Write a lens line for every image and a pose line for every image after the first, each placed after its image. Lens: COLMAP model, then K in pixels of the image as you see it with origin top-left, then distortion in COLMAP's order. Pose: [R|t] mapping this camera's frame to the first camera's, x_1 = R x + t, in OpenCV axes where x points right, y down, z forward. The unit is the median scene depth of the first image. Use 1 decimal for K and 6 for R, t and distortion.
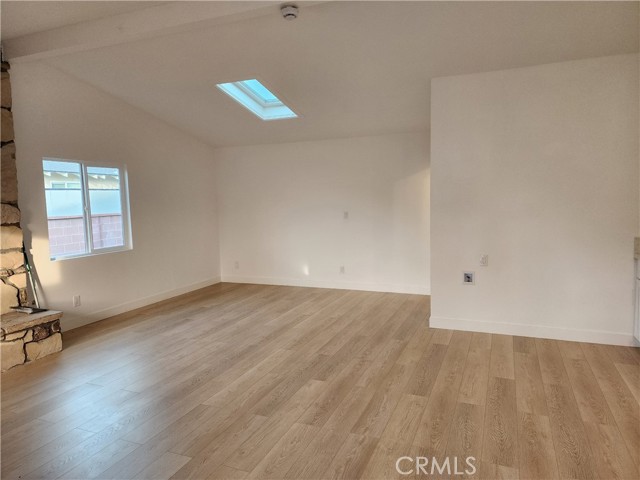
lens RADIAL K [[429.3, 0, 320.3], [0, 429.3, 239.4], [0, 0, 1]] dist [0.038884, -0.031610]
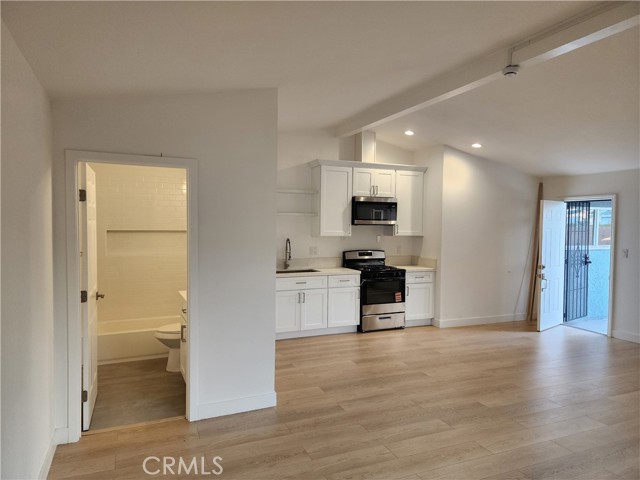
lens RADIAL K [[429.3, 0, 316.6], [0, 429.3, 237.5], [0, 0, 1]] dist [0.038884, -0.031610]
pose [[-0.720761, -0.001436, 0.693182, -0.401125], [0.077125, 0.993623, 0.082252, -0.182486], [-0.688879, 0.112746, -0.716054, 1.786446]]
